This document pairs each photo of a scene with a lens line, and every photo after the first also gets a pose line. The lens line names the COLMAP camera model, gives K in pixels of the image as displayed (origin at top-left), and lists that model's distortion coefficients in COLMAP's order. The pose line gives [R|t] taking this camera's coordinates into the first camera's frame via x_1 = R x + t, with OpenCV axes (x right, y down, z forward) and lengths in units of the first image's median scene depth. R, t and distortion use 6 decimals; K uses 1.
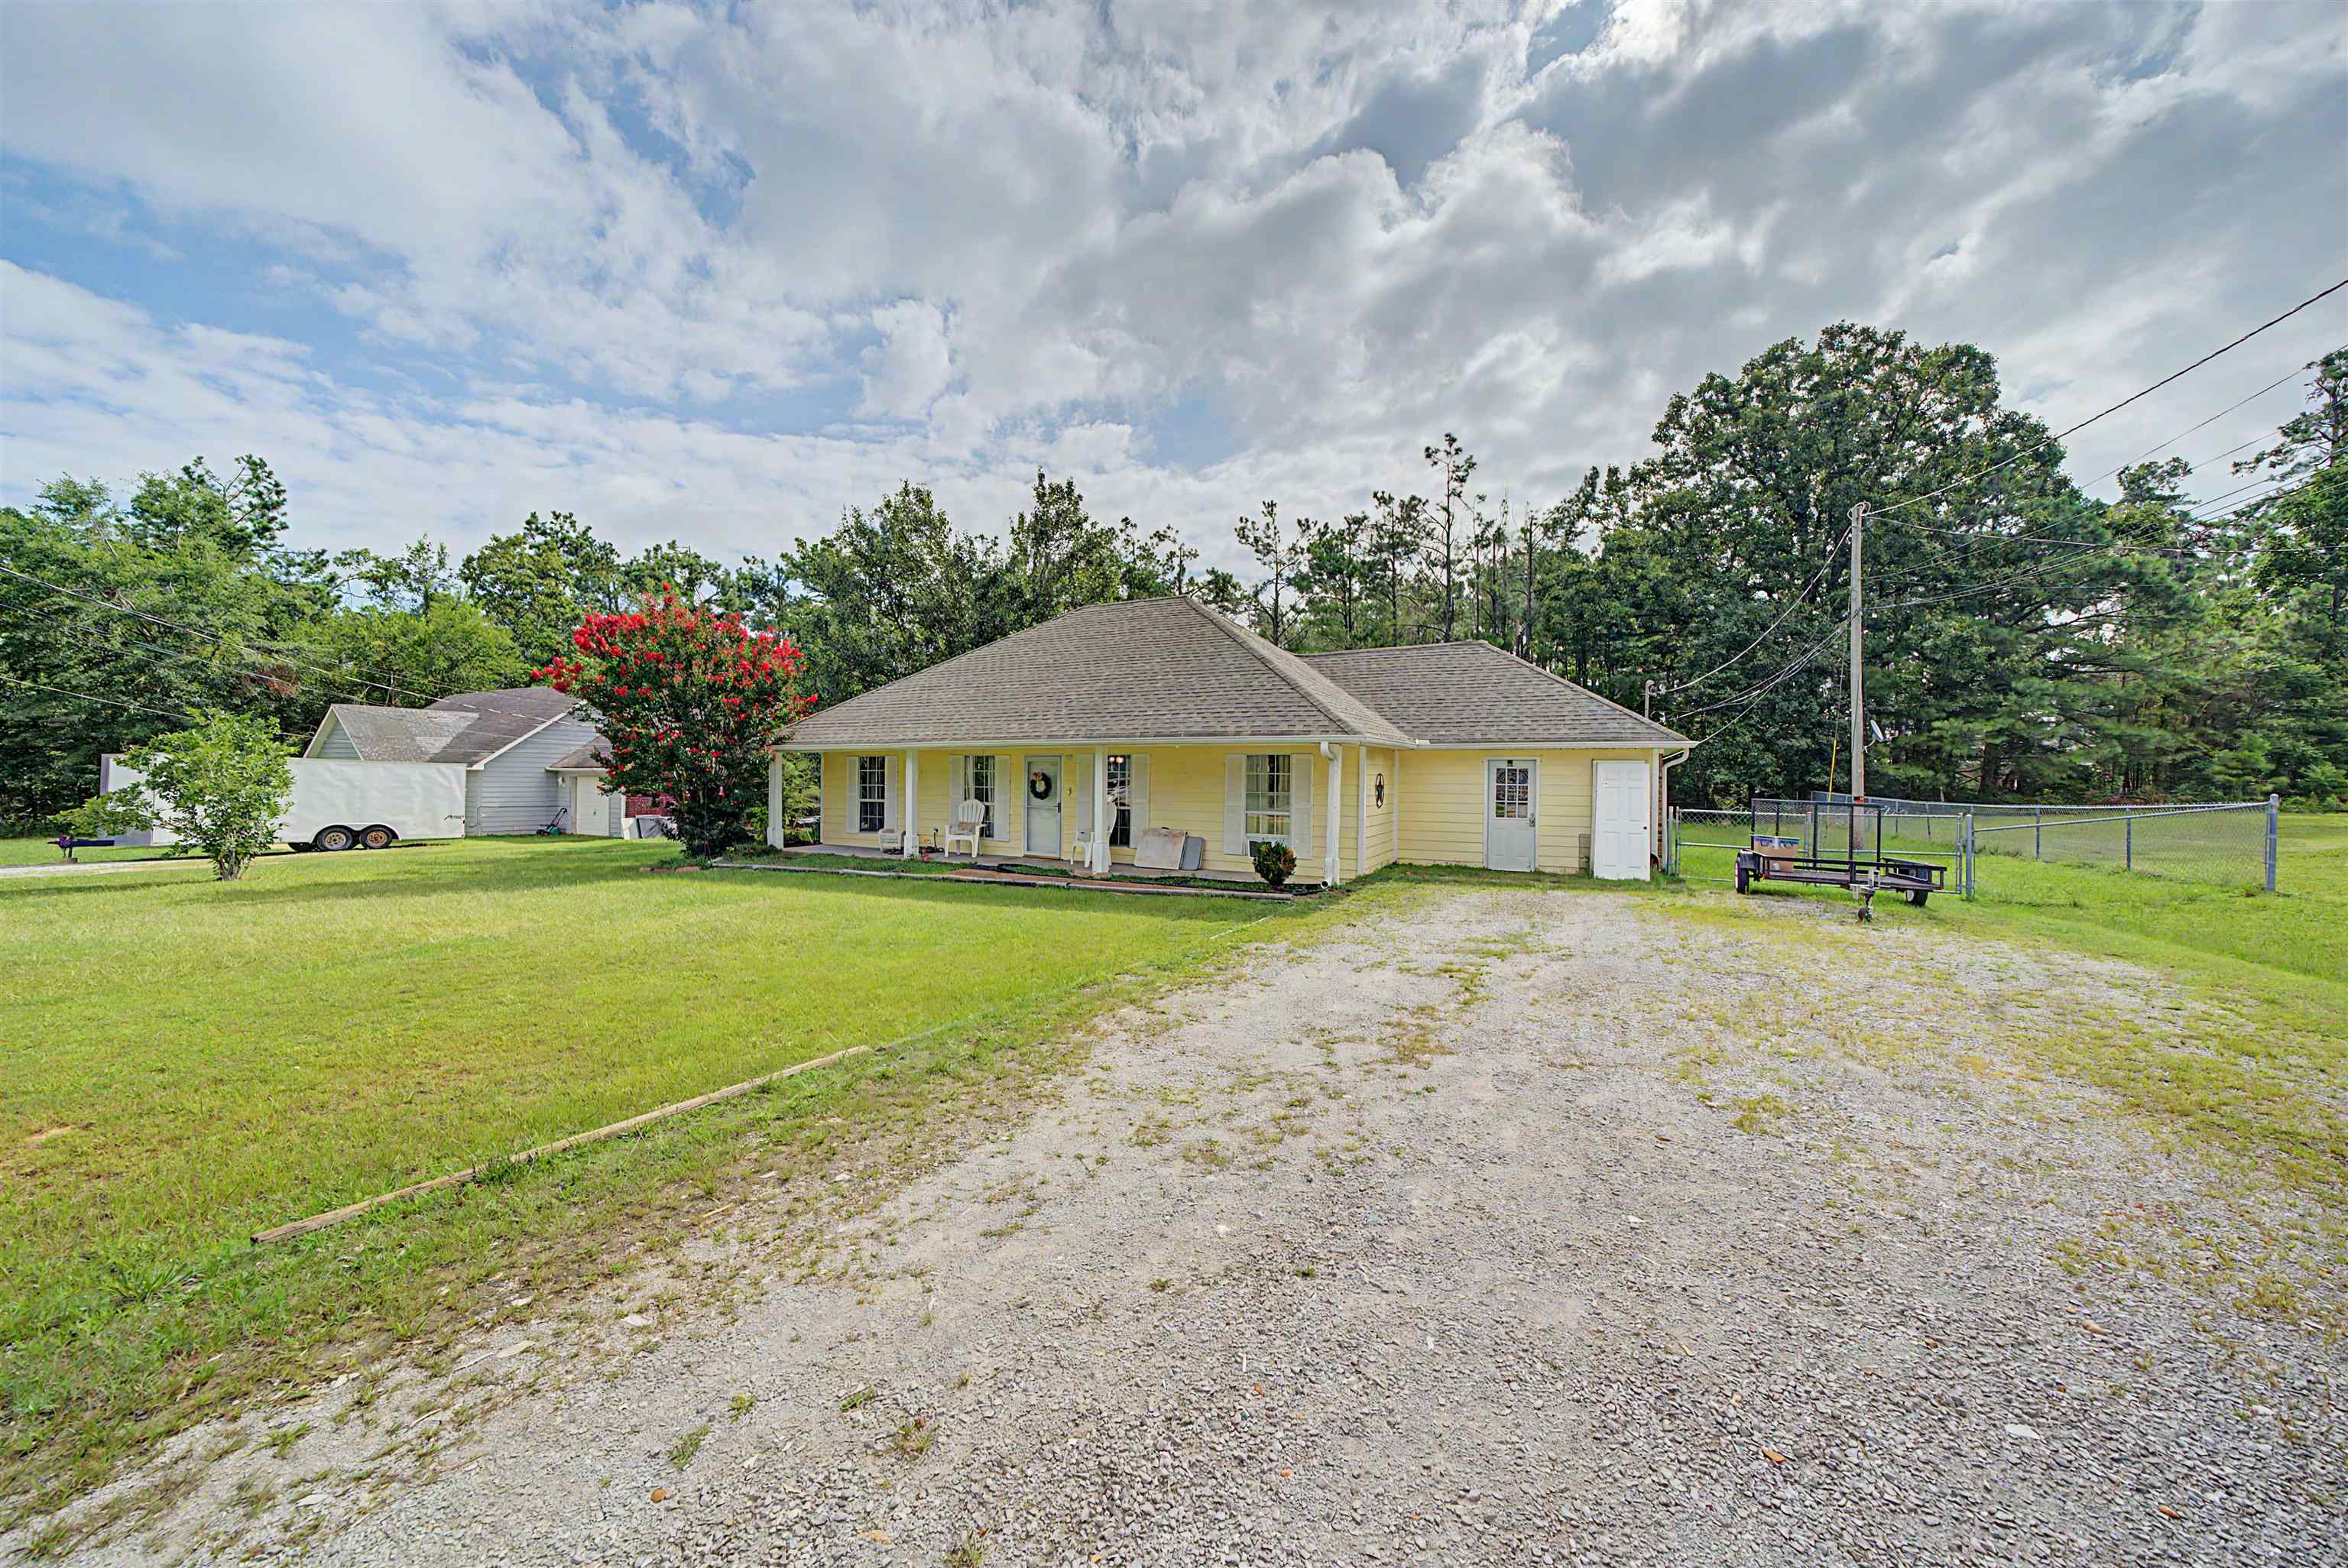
lens RADIAL K [[814.8, 0, 1163.8], [0, 814.8, 796.9], [0, 0, 1]] dist [-0.000582, 0.000132]
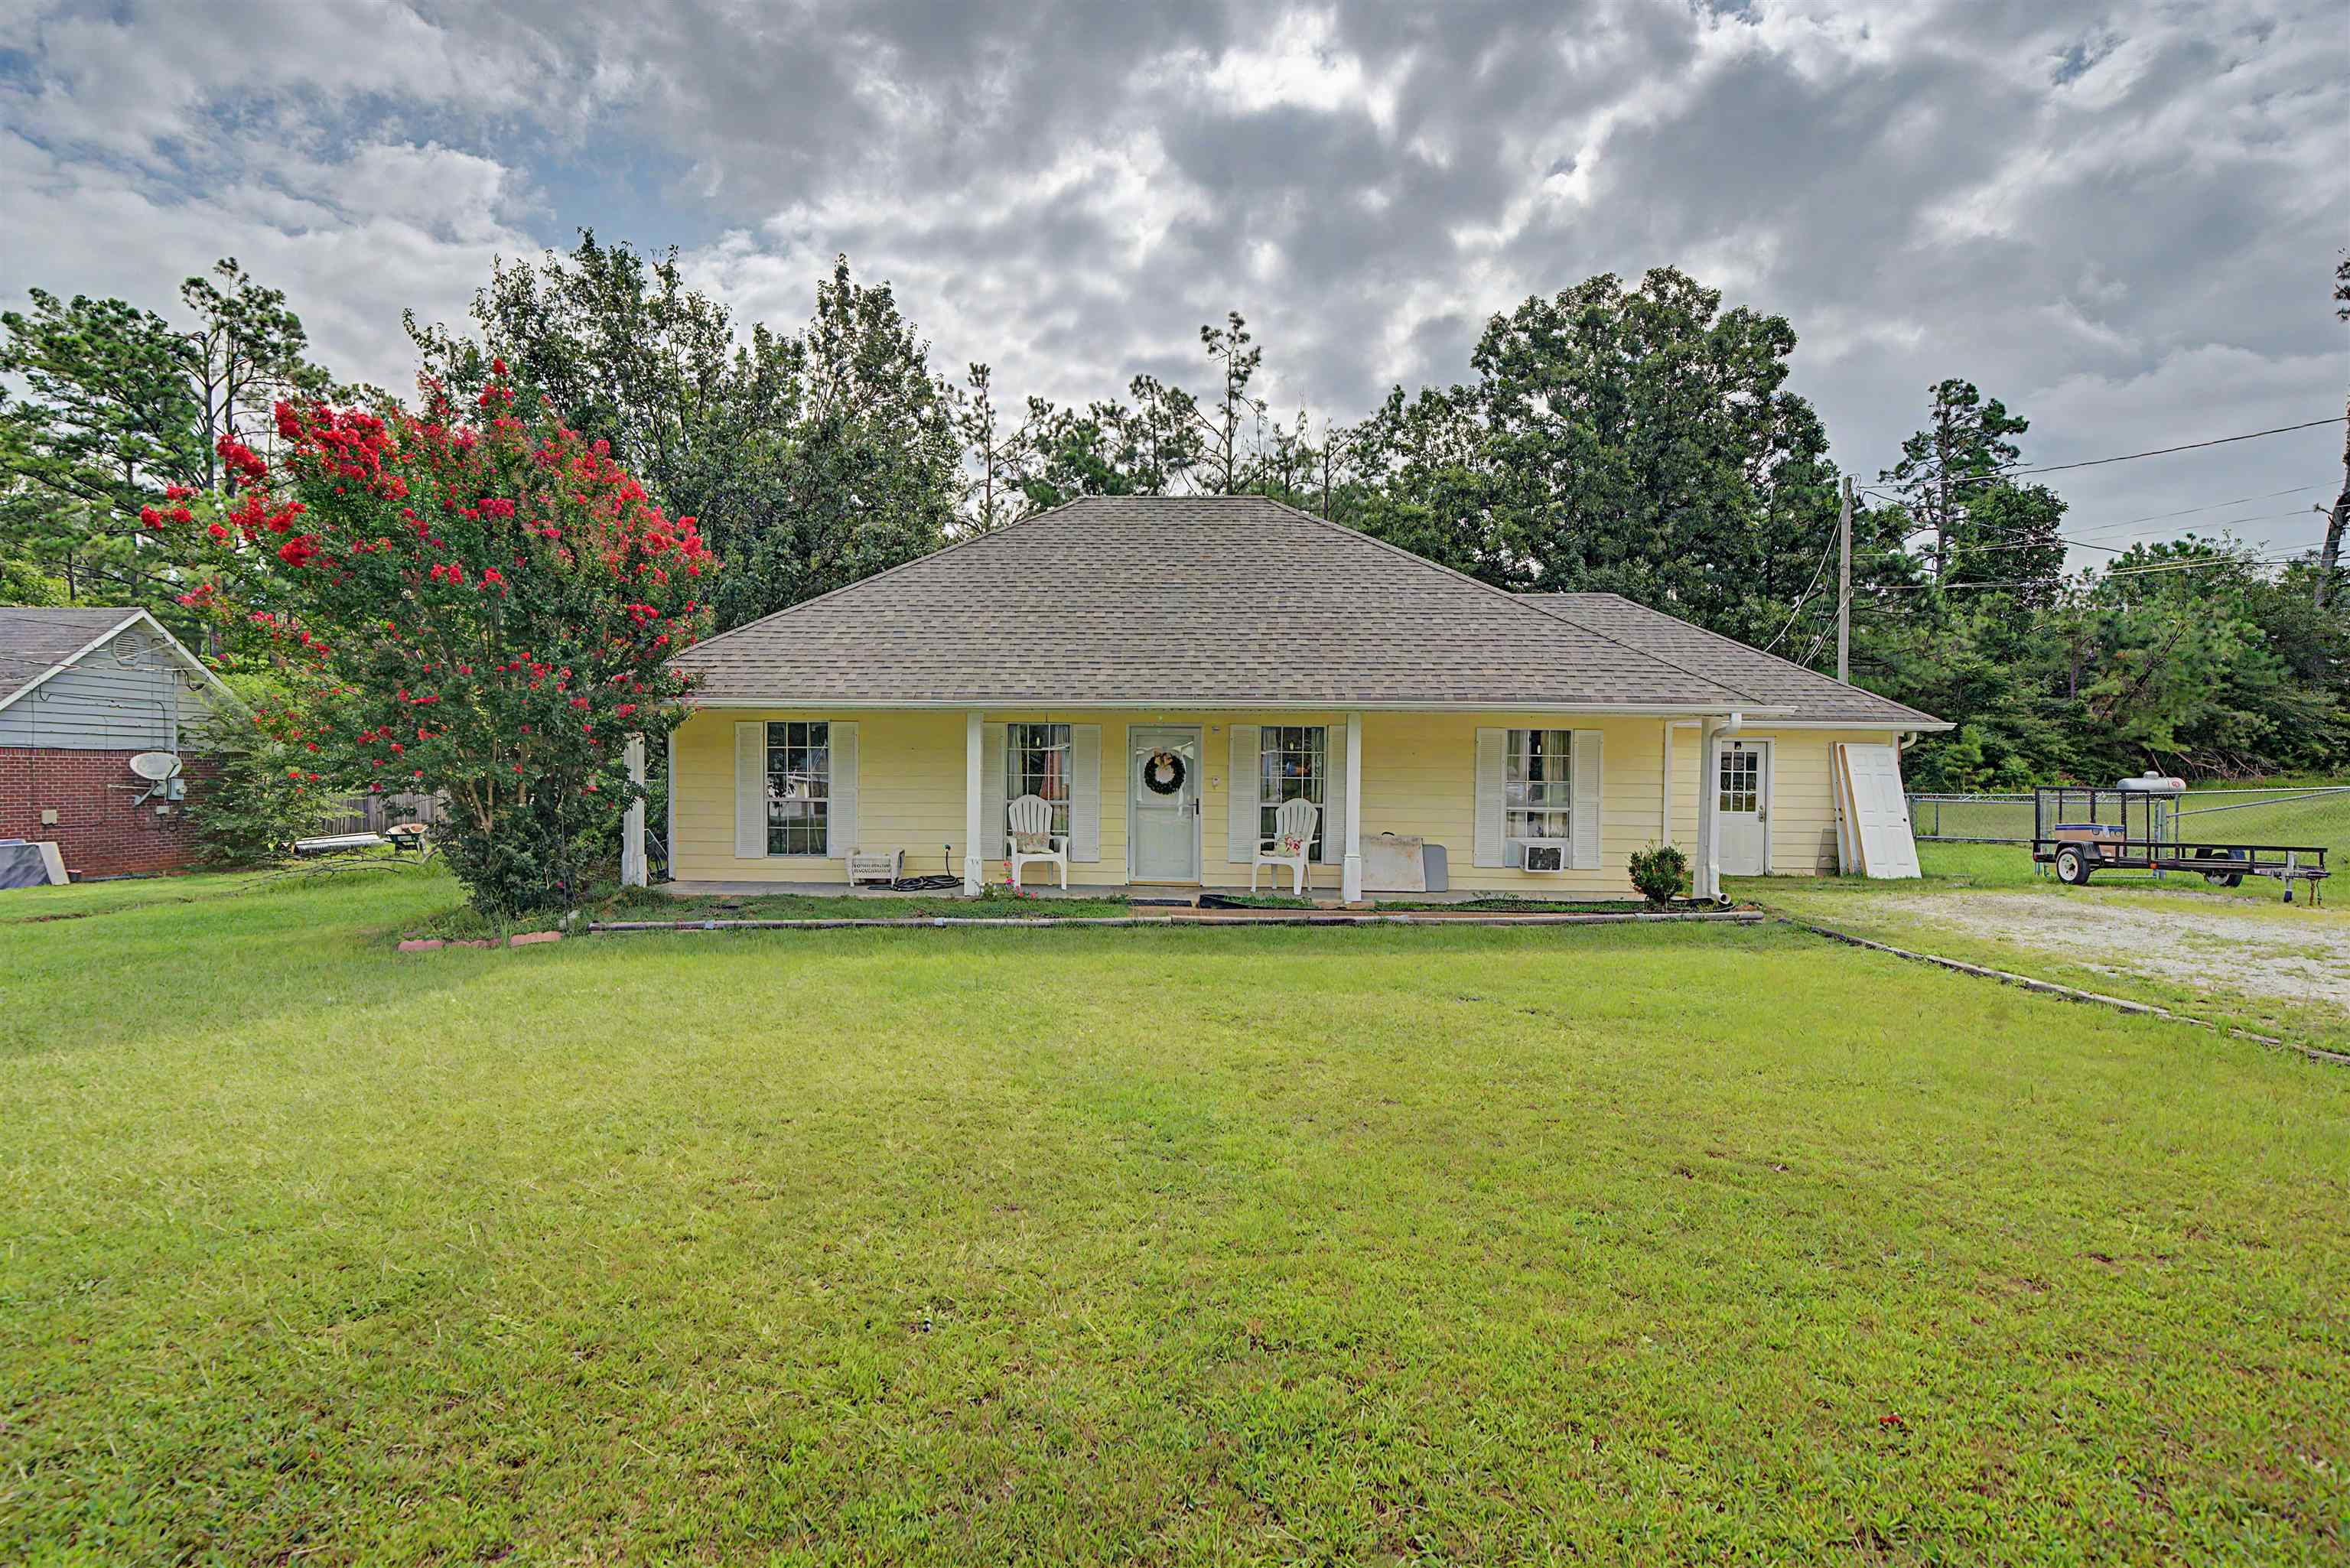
lens RADIAL K [[1146.7, 0, 1166.0], [0, 1146.7, 823.3], [0, 0, 1]] dist [0.000891, -0.000140]
pose [[0.899377, -0.017896, 0.436807, -0.445684], [0.007712, 0.999656, 0.025077, 0.002876], [-0.437105, -0.019185, 0.899206, 0.147949]]
